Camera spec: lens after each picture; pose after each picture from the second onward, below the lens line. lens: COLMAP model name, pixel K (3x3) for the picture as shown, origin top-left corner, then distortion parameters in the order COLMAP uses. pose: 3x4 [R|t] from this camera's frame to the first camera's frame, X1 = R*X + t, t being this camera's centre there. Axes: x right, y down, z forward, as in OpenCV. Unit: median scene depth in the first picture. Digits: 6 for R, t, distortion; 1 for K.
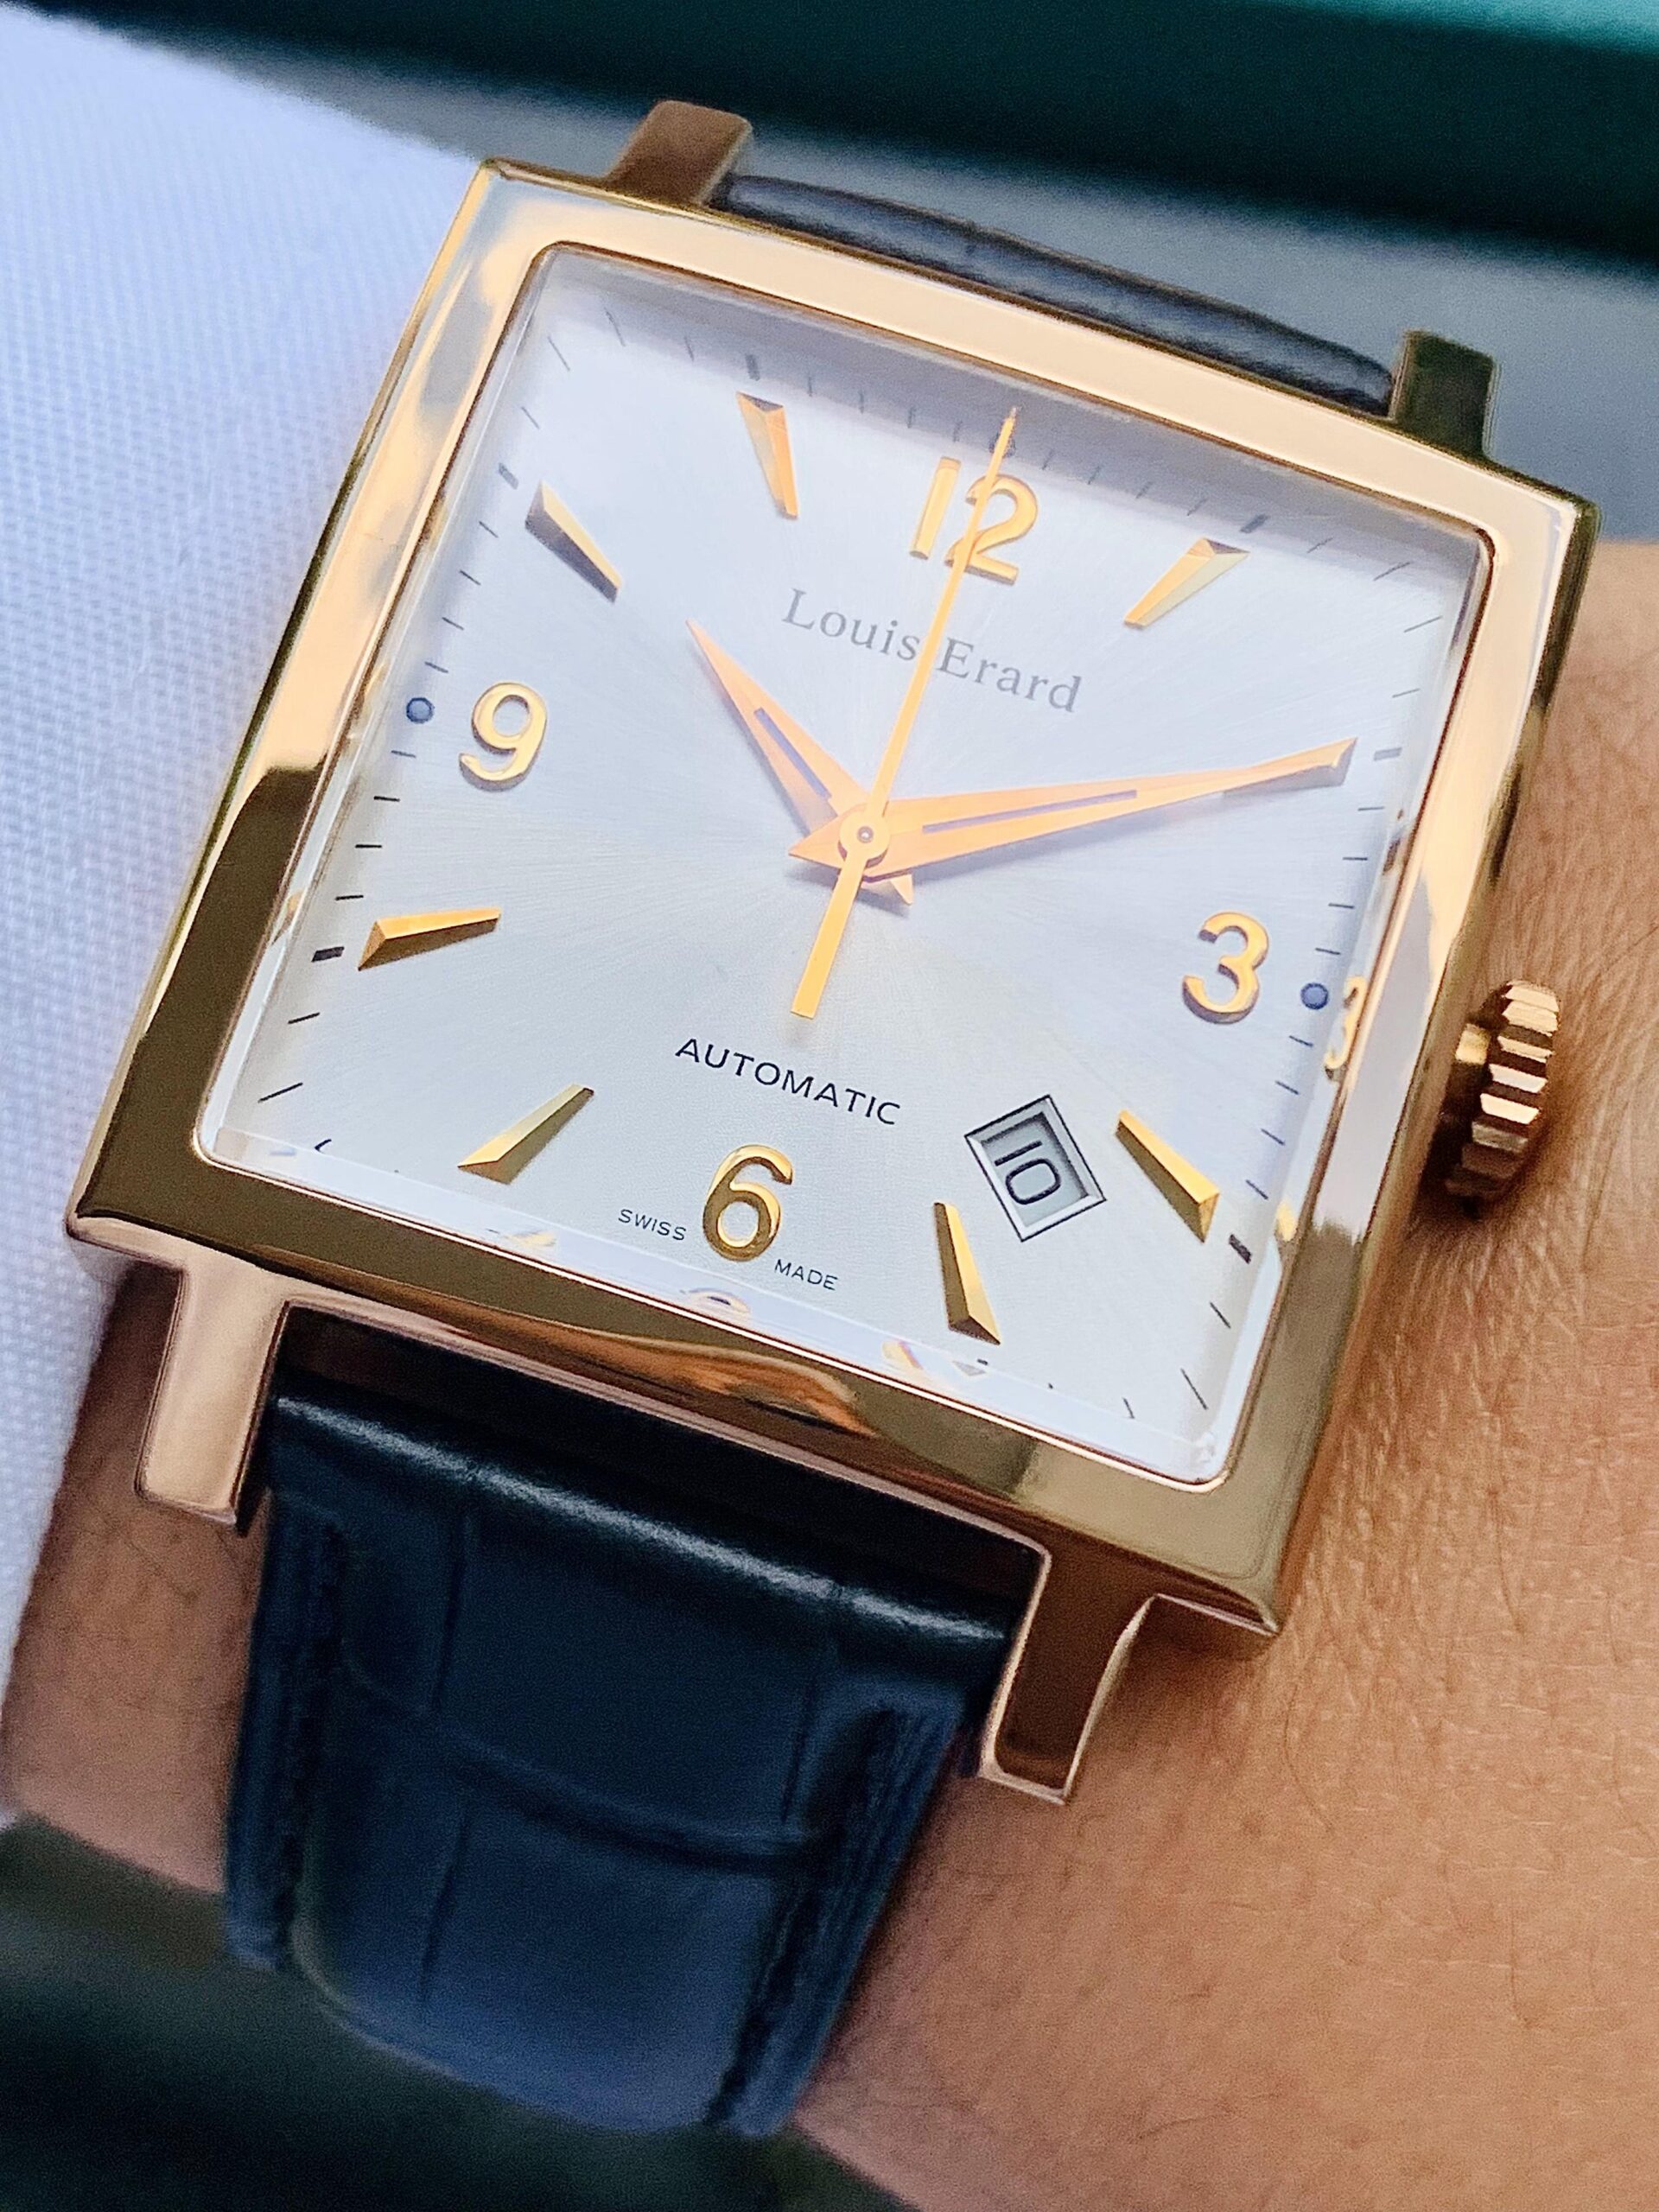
lens RADIAL K [[3577.2, 0, 829.5], [0, 3577.2, 1106.0], [0, 0, 1]] dist [0.003071, -0.050680]
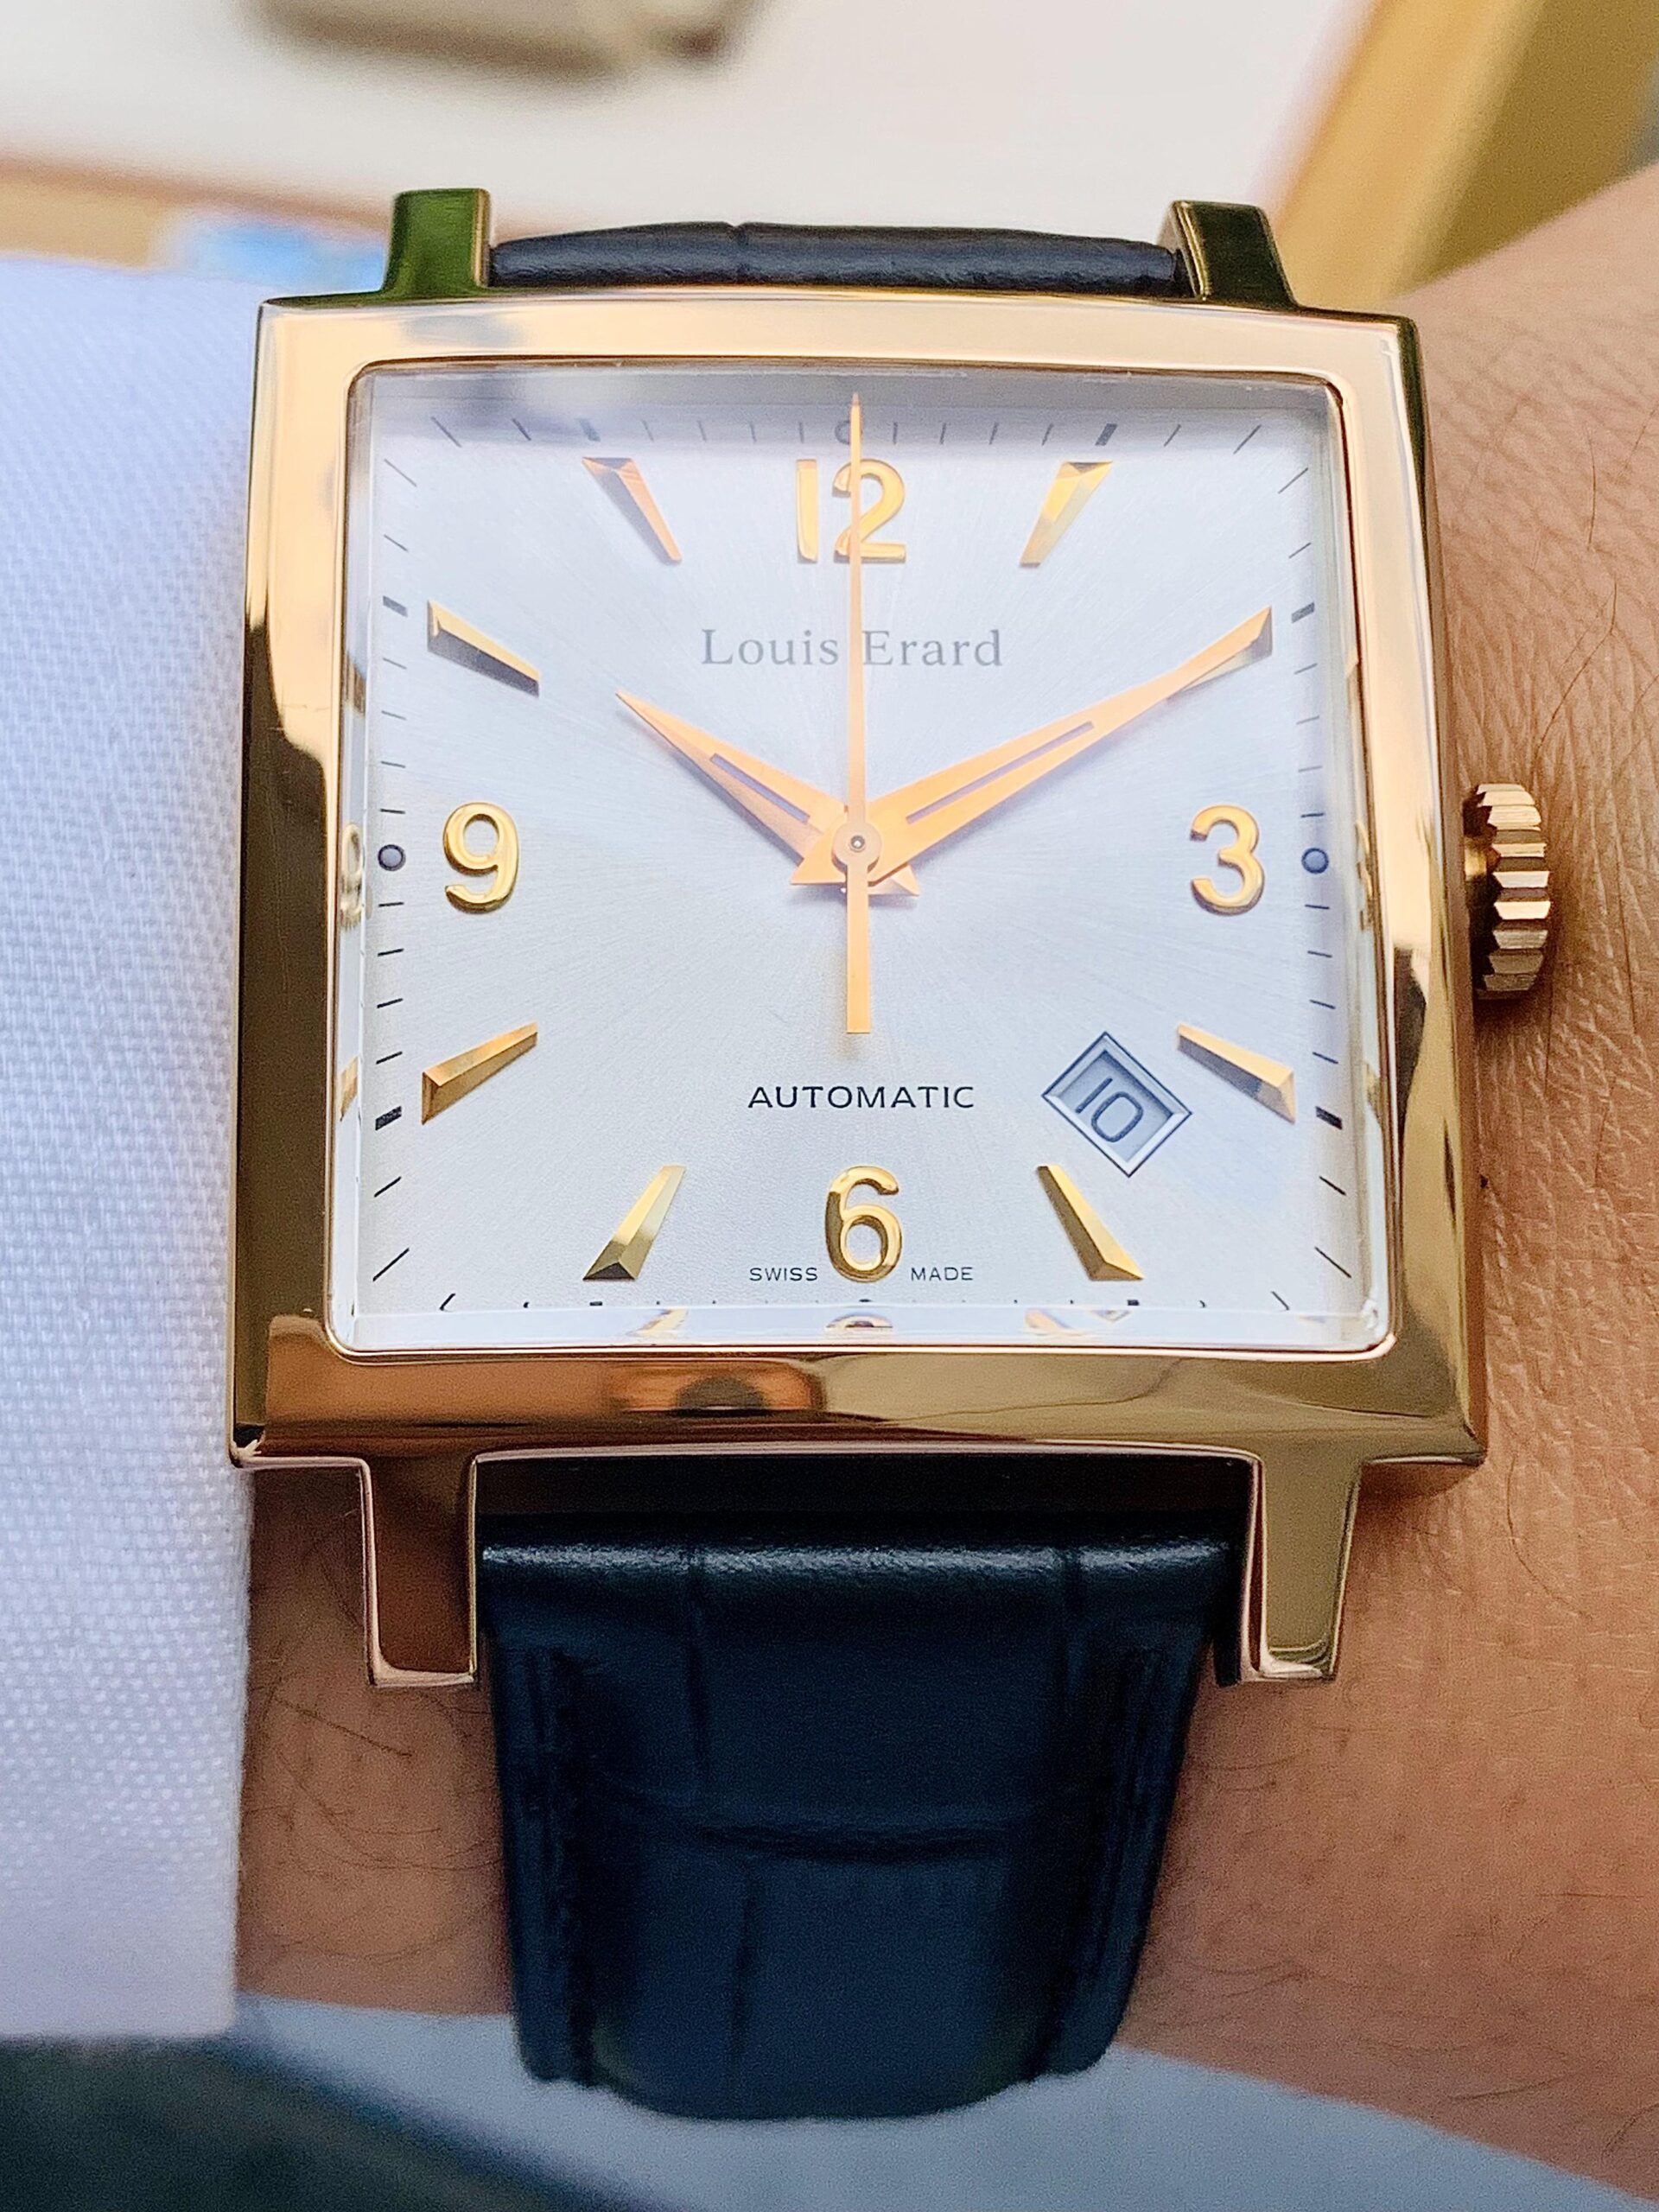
lens RADIAL K [[3577.2, 0, 829.5], [0, 3577.2, 1106.0], [0, 0, 1]] dist [0.003071, -0.050680]
pose [[0.947388, -0.307619, 0.088464, -0.109384], [0.304483, 0.951341, 0.047331, -0.054890], [-0.098719, -0.017905, 0.994954, -0.010770]]
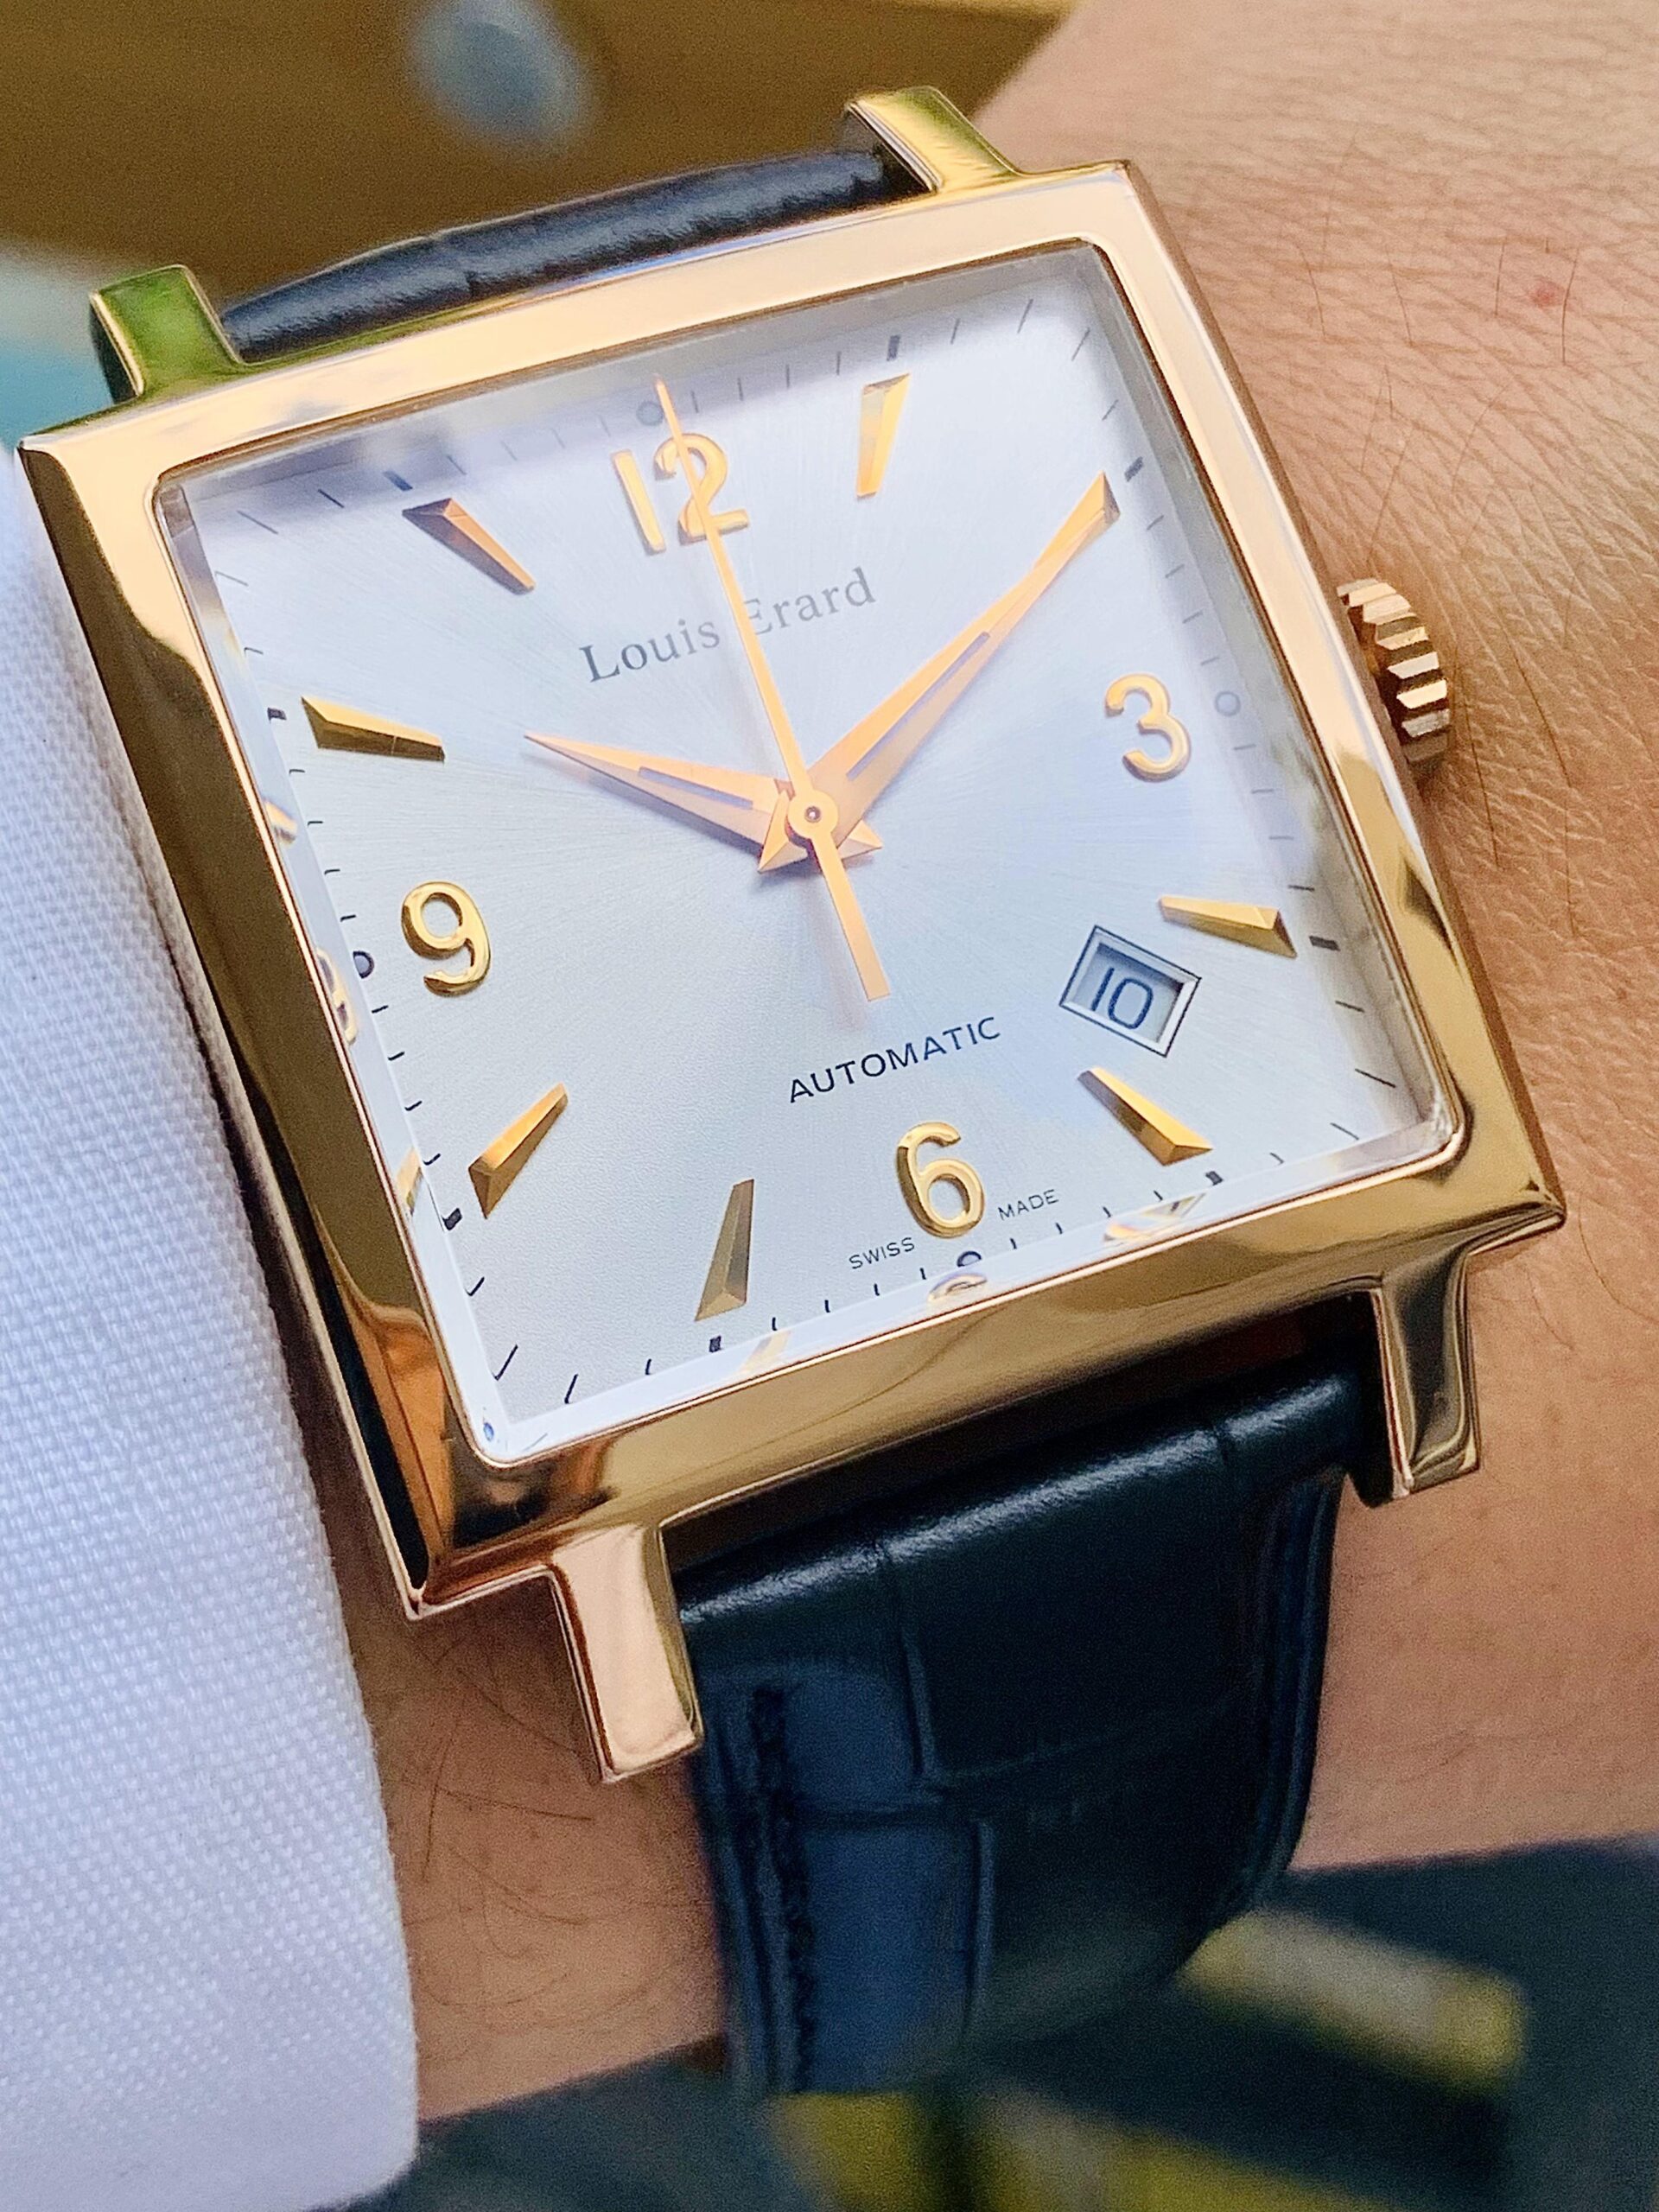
lens RADIAL K [[3577.2, 0, 829.5], [0, 3577.2, 1106.0], [0, 0, 1]] dist [0.003071, -0.050680]
pose [[0.782231, -0.574368, 0.241281, -0.272909], [0.550106, 0.818590, 0.165209, -0.170582], [-0.292401, 0.003498, 0.956289, 0.040031]]
